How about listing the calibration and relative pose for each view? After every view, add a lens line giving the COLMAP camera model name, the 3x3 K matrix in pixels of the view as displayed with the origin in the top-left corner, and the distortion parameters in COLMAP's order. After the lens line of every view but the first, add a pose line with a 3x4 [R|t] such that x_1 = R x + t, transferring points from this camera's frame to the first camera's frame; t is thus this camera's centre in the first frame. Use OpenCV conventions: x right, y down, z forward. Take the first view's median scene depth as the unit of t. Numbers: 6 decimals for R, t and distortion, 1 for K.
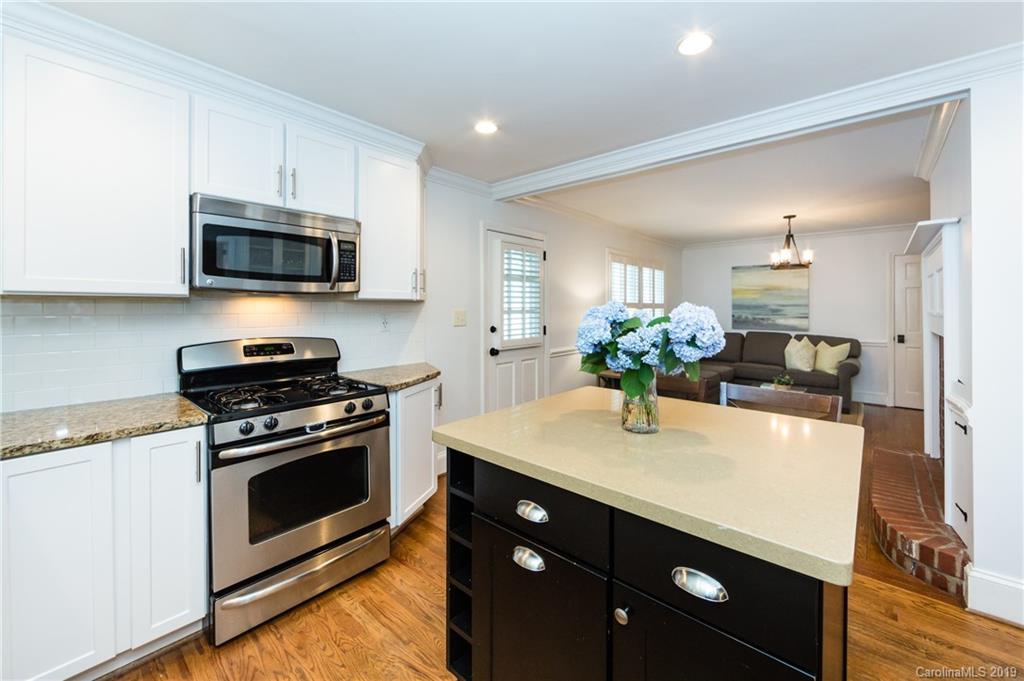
lens RADIAL K [[408.2, 0, 512.9], [0, 408.2, 308.2], [0, 0, 1]] dist [-0.001947, -0.000248]
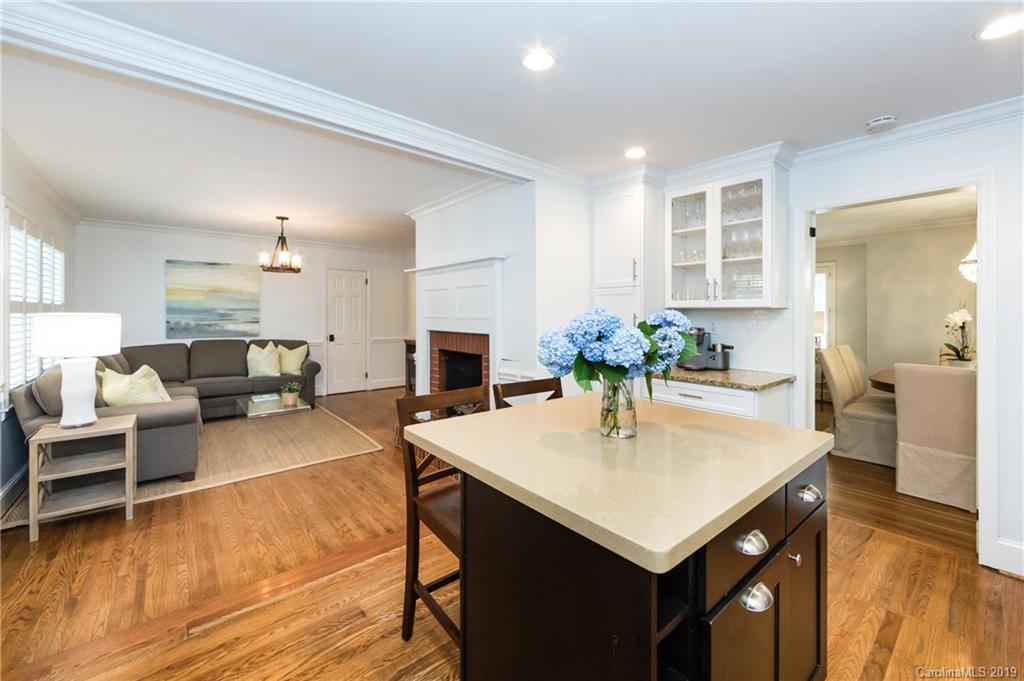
lens RADIAL K [[412.8, 0, 516.2], [0, 412.8, 310.0], [0, 0, 1]] dist [-0.001303, -0.000155]
pose [[0.148568, 0.008118, 0.988869, -0.385955], [-0.003098, 0.999965, -0.007743, -0.001593], [-0.988897, -0.001913, 0.148588, 0.580812]]
